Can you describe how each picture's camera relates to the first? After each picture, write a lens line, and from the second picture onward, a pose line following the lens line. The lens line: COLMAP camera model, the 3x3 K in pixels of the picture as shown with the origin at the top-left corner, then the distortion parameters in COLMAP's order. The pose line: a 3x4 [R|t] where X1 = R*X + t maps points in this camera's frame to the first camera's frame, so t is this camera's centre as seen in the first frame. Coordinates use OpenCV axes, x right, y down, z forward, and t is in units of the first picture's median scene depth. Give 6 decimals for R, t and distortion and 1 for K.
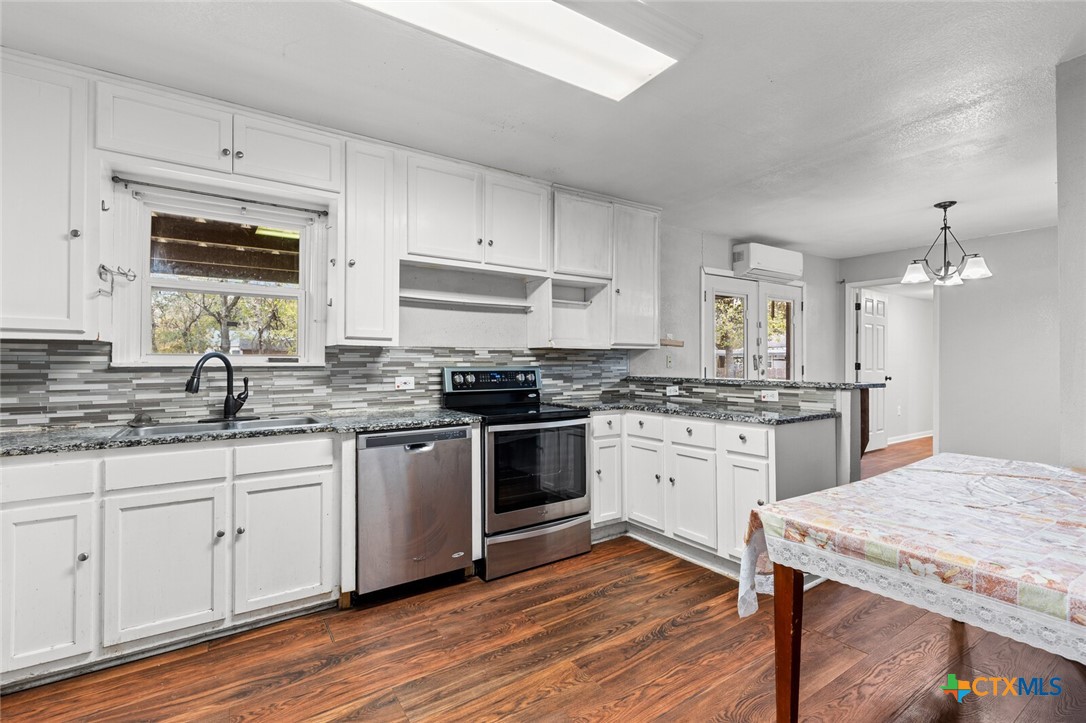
lens RADIAL K [[494.1, 0, 542.7], [0, 494.1, 361.0], [0, 0, 1]] dist [-0.001735, -0.000132]
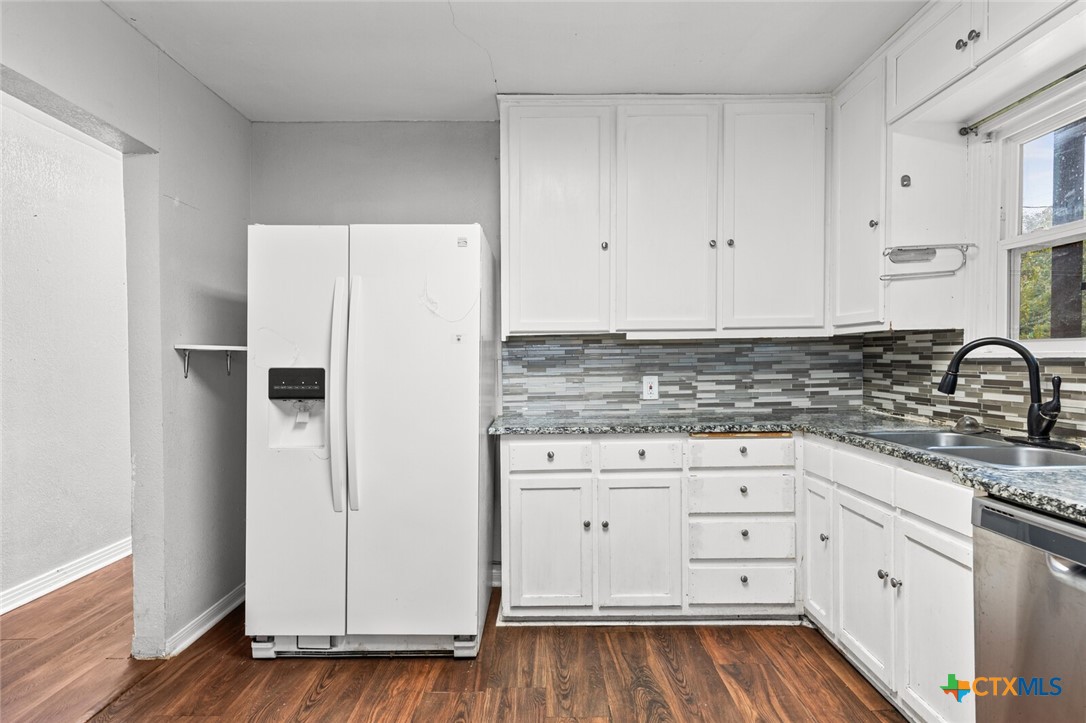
lens RADIAL K [[638.2, 0, 541.6], [0, 638.2, 365.1], [0, 0, 1]] dist [0.003925, 0.000730]
pose [[-0.565528, 0.016862, -0.824557, 0.440859], [0.017716, 0.999809, 0.008295, 0.002252], [0.824539, -0.009917, -0.565719, 1.048552]]
